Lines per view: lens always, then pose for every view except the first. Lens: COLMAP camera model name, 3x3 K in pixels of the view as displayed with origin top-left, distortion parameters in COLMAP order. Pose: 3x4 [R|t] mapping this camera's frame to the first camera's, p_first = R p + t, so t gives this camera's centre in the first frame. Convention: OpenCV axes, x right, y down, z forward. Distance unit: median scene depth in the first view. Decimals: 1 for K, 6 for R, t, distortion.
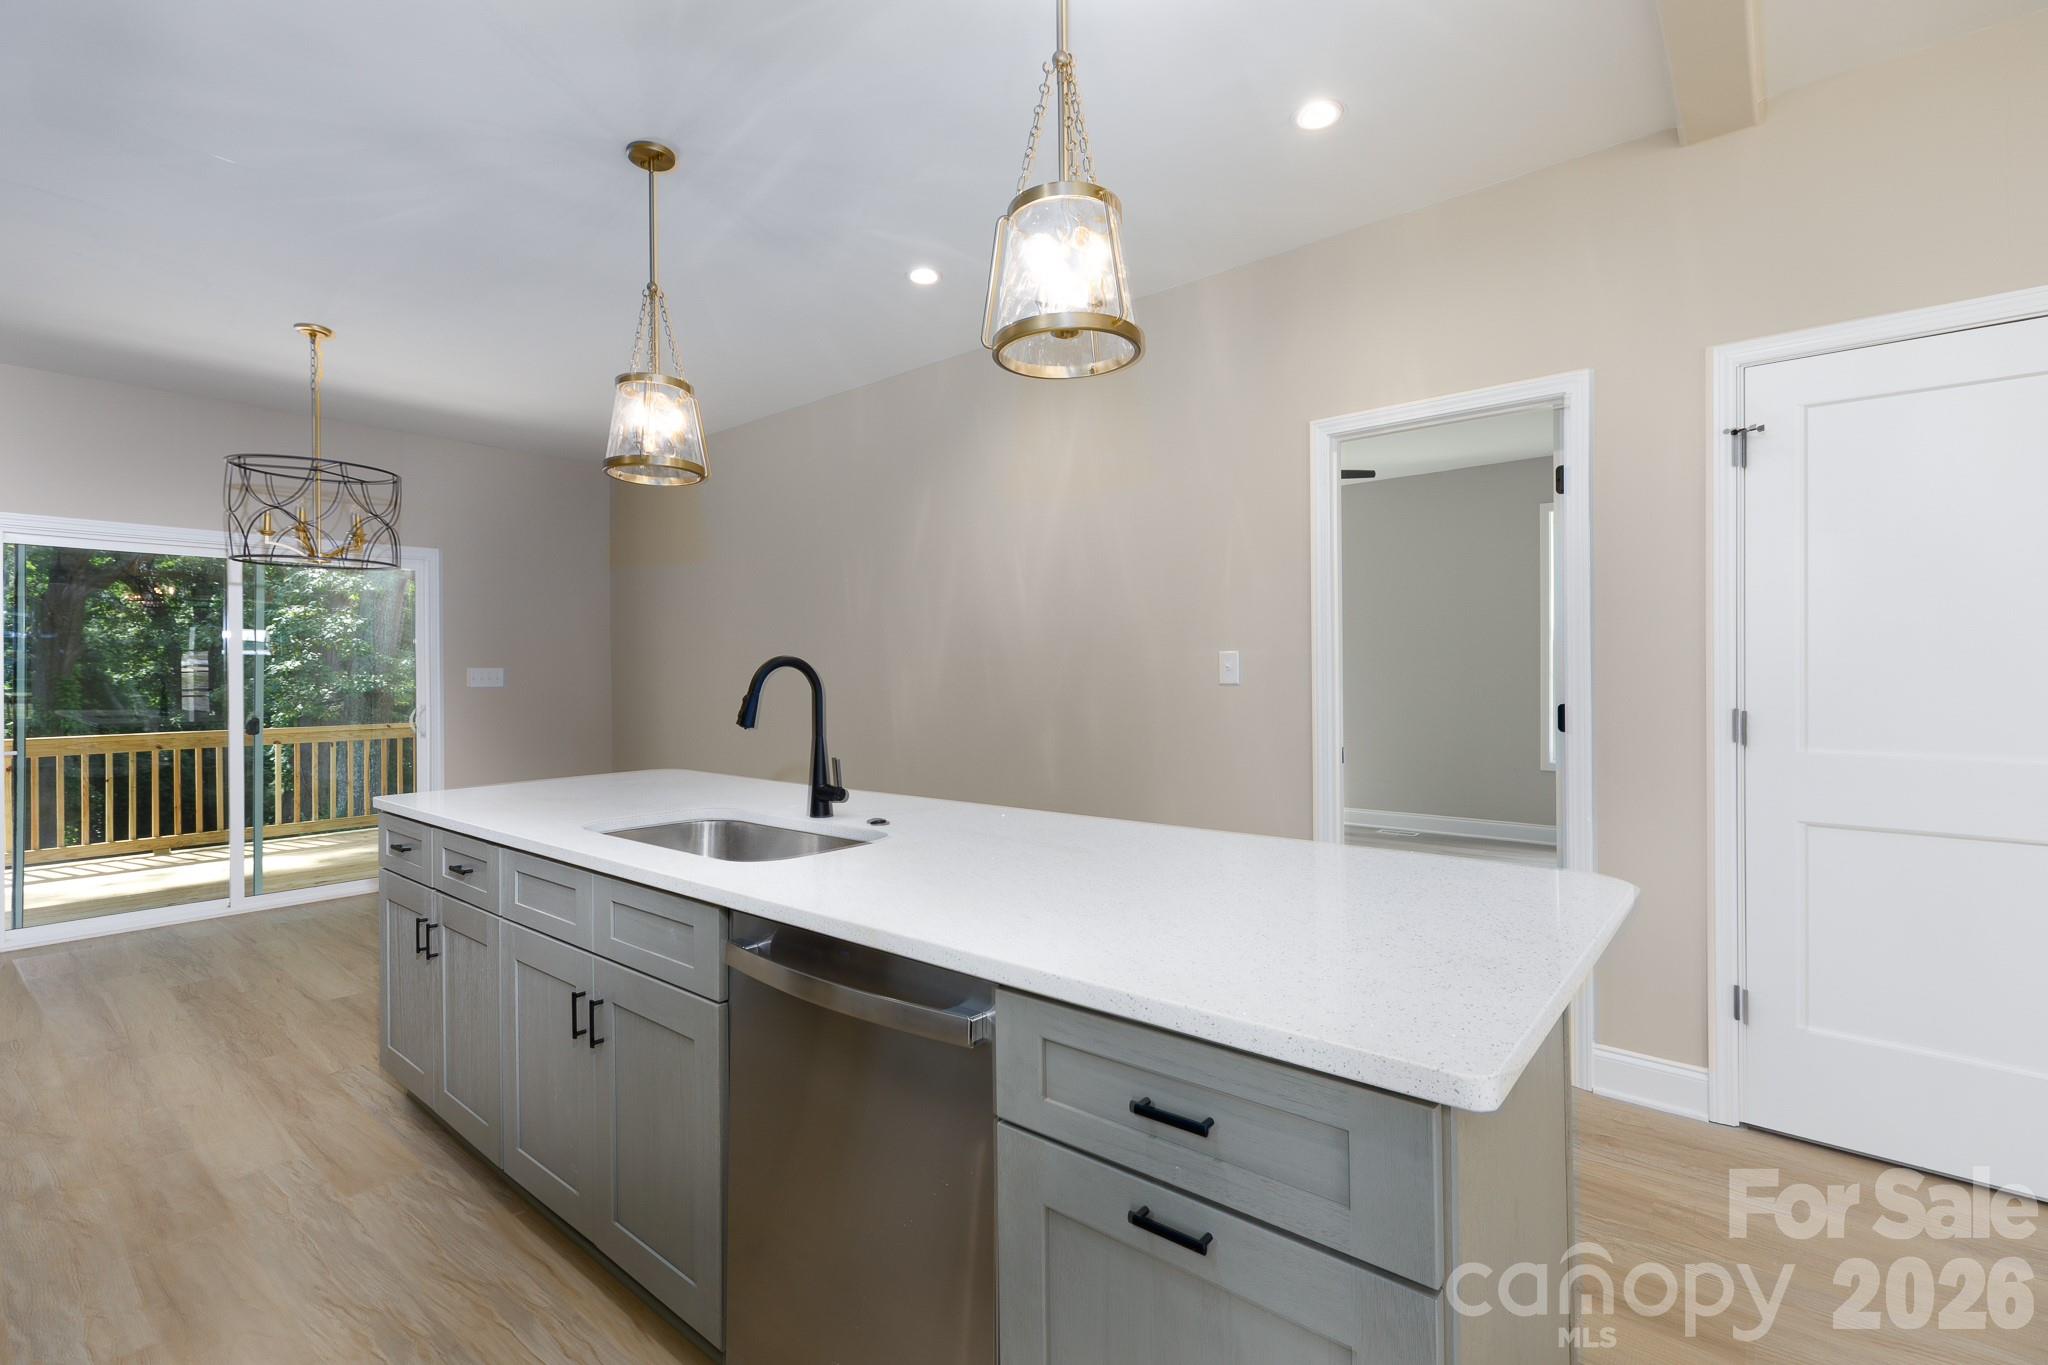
lens RADIAL K [[908.5, 0, 1023.0], [0, 908.5, 673.6], [0, 0, 1]] dist [0.003425, 0.000680]
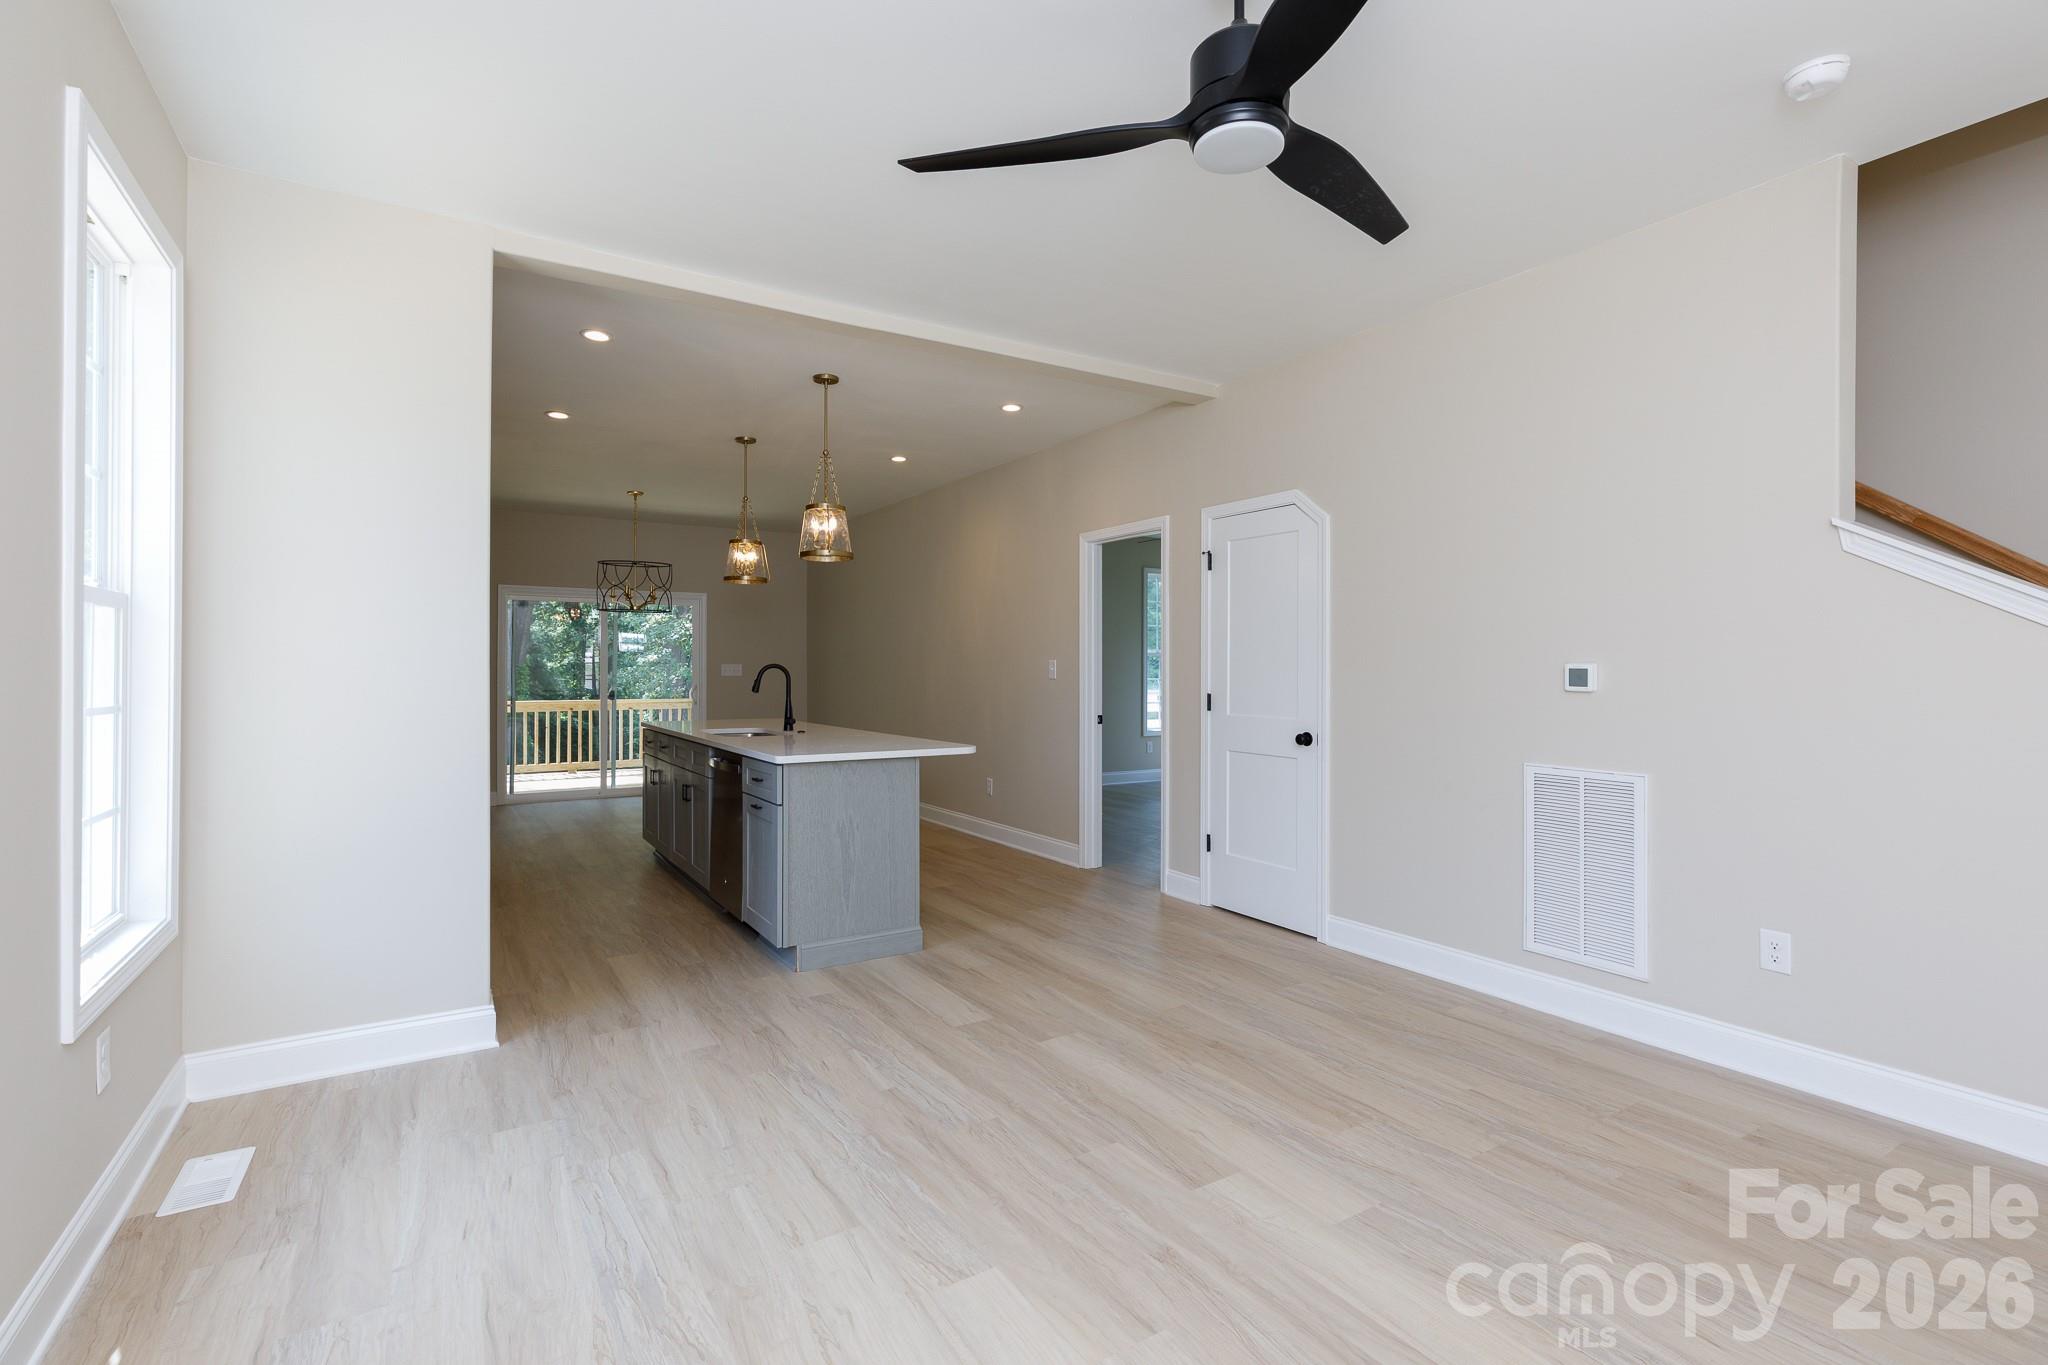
lens RADIAL K [[920.8, 0, 1025.1], [0, 920.8, 660.1], [0, 0, 1]] dist [0.001498, -0.000011]
pose [[0.953685, 0.007306, -0.300719, 0.300113], [-0.009593, 0.999935, -0.006131, -0.005869], [0.300655, 0.008732, 0.953693, -0.307464]]
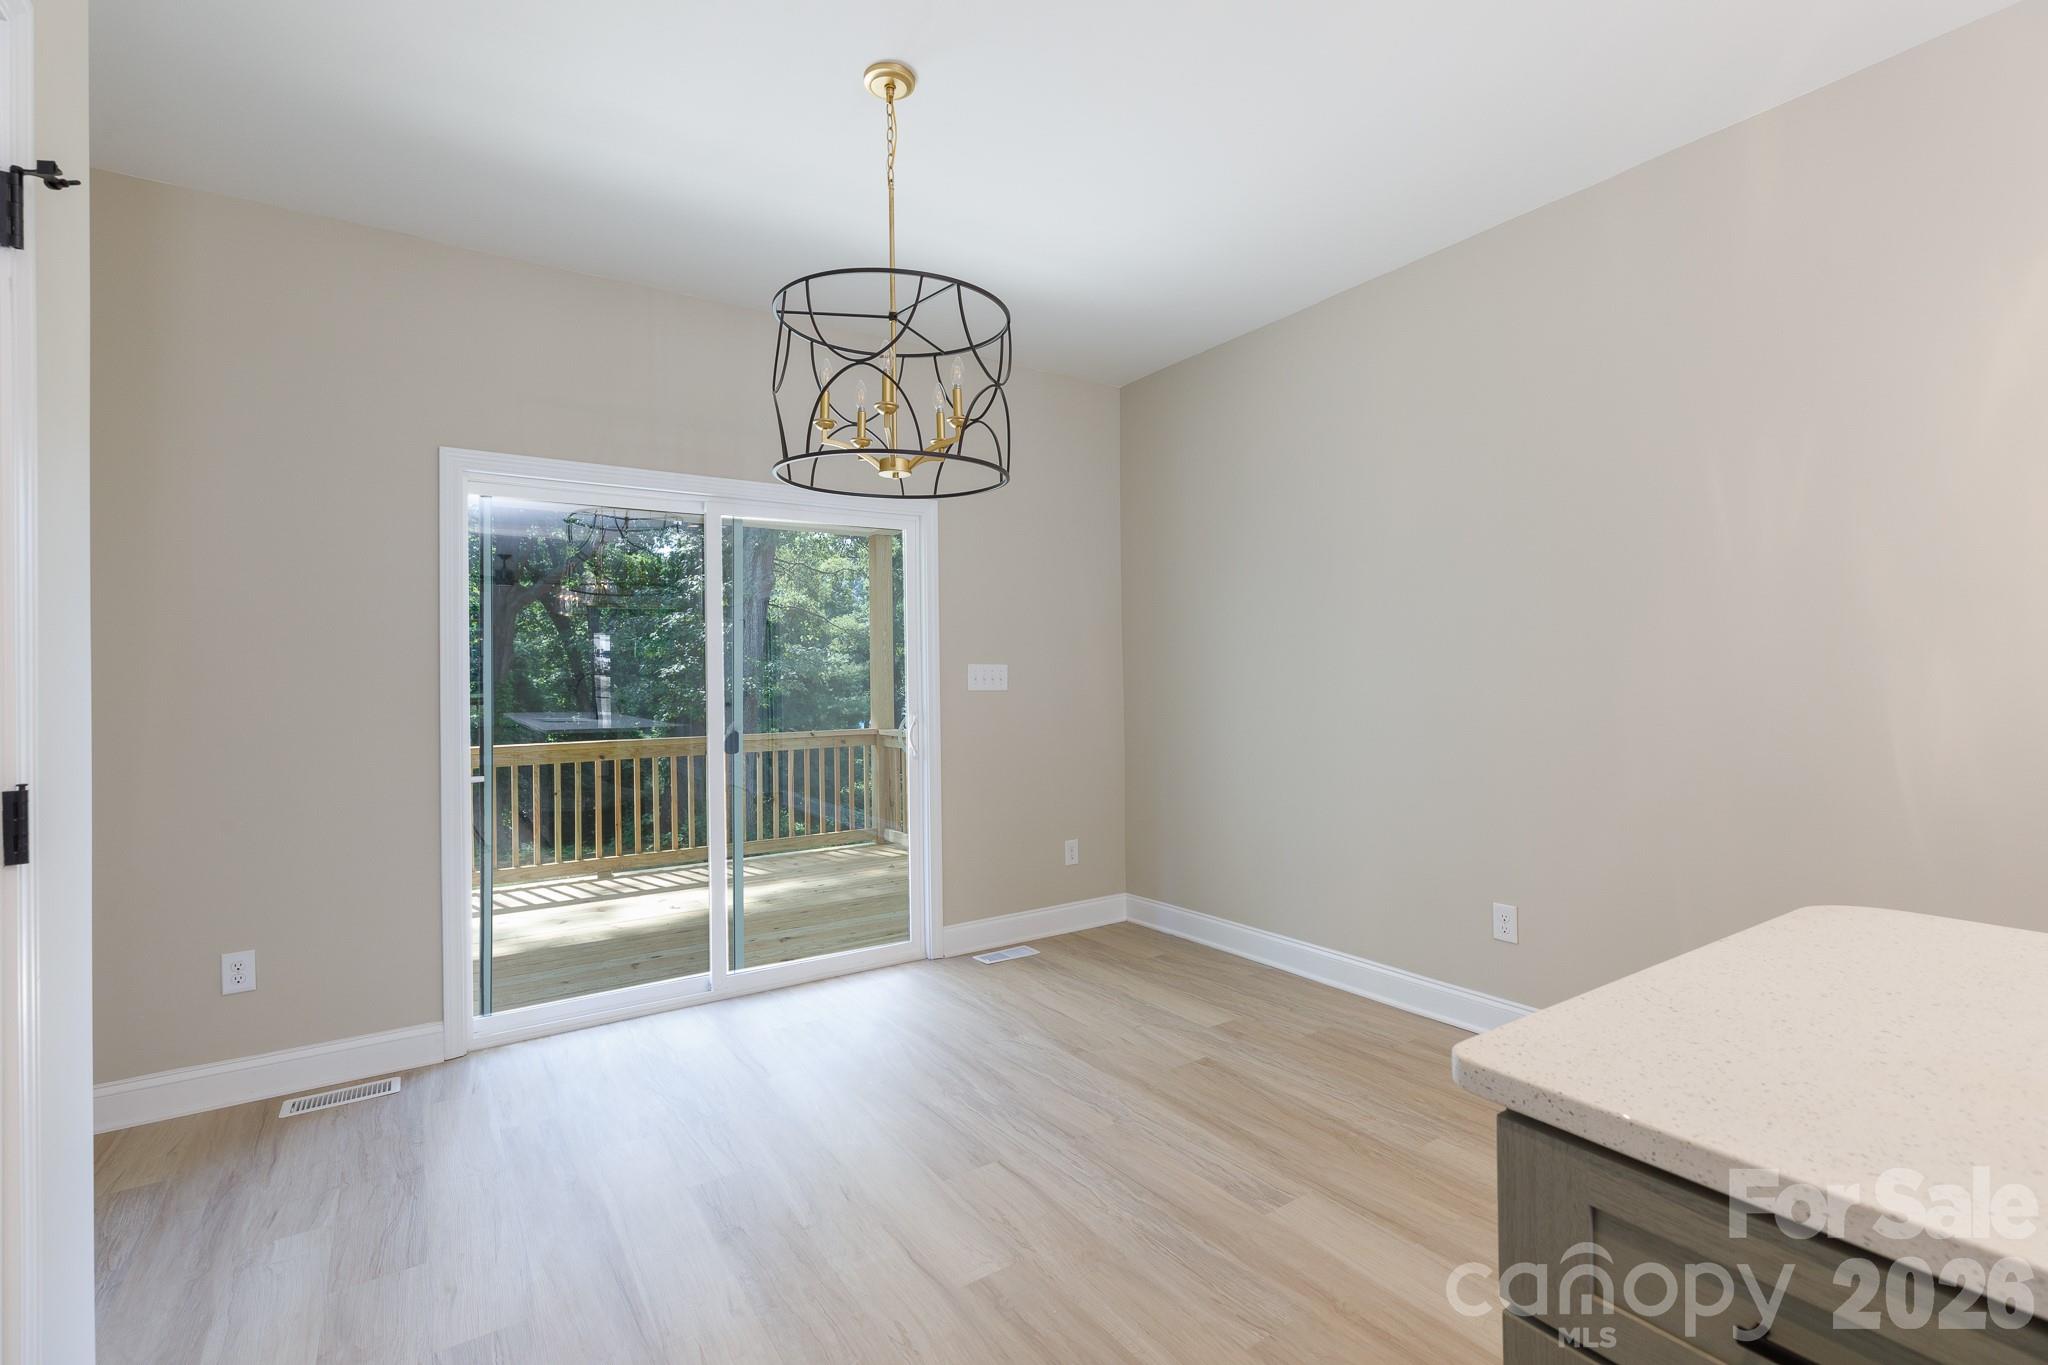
lens RADIAL K [[908.5, 0, 1023.0], [0, 908.5, 673.6], [0, 0, 1]] dist [0.003425, 0.000680]
pose [[0.959364, -0.006291, -0.282103, -0.265082], [0.005816, 0.999980, -0.002521, 0.002818], [0.282113, 0.000778, 0.959381, 0.229971]]
